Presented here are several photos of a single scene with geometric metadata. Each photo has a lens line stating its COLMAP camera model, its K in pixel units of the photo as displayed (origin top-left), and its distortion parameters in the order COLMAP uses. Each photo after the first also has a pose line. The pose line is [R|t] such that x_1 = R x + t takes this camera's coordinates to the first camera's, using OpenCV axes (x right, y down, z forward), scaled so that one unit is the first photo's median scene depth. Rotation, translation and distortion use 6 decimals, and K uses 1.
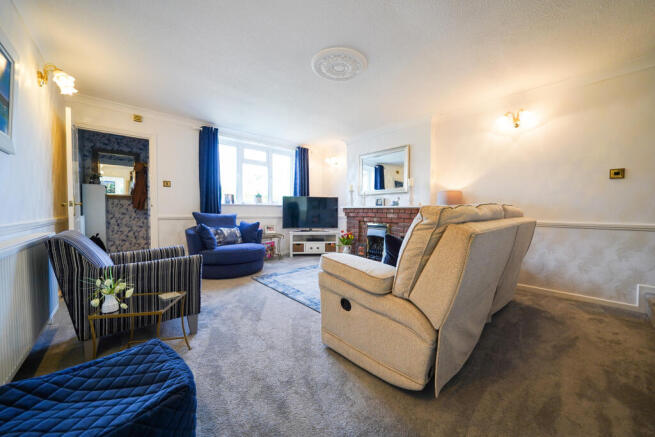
lens RADIAL K [[231.3, 0, 327.5], [0, 231.3, 218.5], [0, 0, 1]] dist [-0.029726, -0.000009]
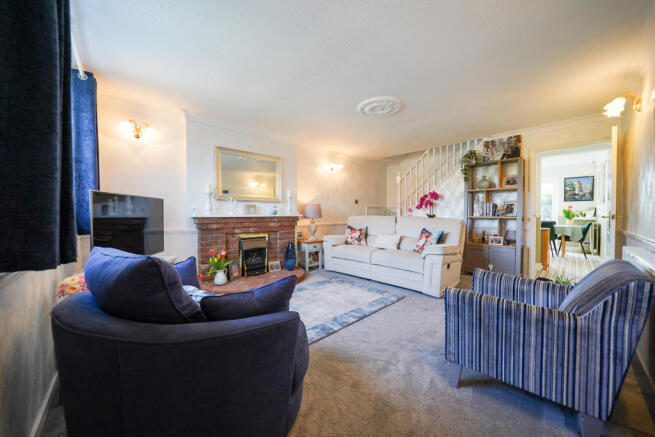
lens RADIAL K [[231.3, 0, 327.5], [0, 231.3, 218.5], [0, 0, 1]] dist [-0.029726, -0.000009]
pose [[-0.008692, -0.004972, 0.999950, -0.720673], [0.053356, 0.998561, 0.005429, -0.030536], [-0.998538, 0.053400, -0.008415, 0.787388]]
